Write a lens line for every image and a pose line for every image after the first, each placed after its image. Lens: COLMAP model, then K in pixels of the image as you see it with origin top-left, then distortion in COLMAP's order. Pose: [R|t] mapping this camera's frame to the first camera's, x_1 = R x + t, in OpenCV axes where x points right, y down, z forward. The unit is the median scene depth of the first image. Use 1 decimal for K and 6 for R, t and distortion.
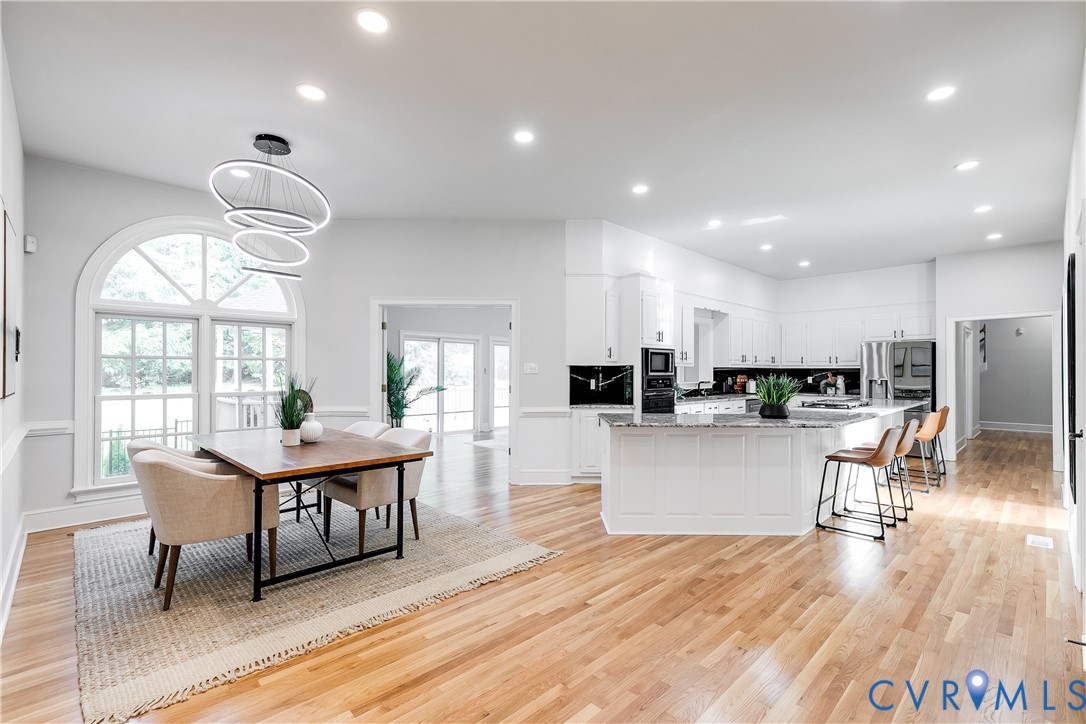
lens RADIAL K [[494.9, 0, 543.9], [0, 494.9, 368.5], [0, 0, 1]] dist [0.000691, -0.000855]
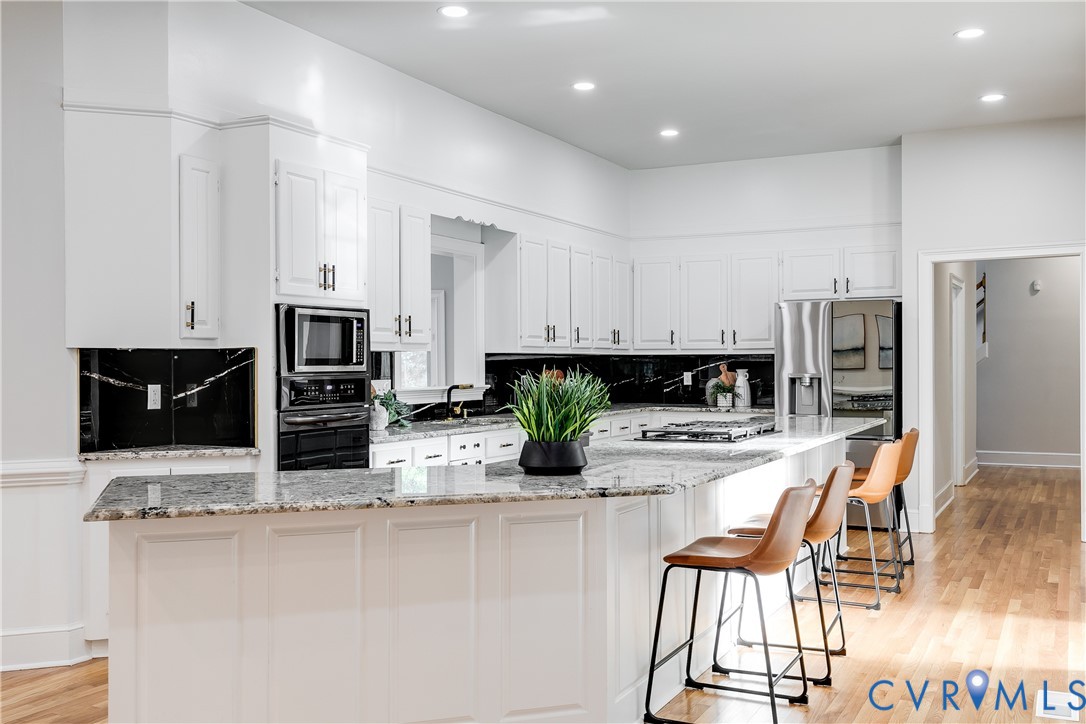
lens RADIAL K [[1064.4, 0, 541.9], [0, 1064.4, 368.6], [0, 0, 1]] dist [0.001236, 0.000000]
pose [[0.946339, -0.007932, 0.323078, 0.124827], [0.004603, 0.999928, 0.011069, 0.001823], [-0.323143, -0.008988, 0.946308, 0.117043]]
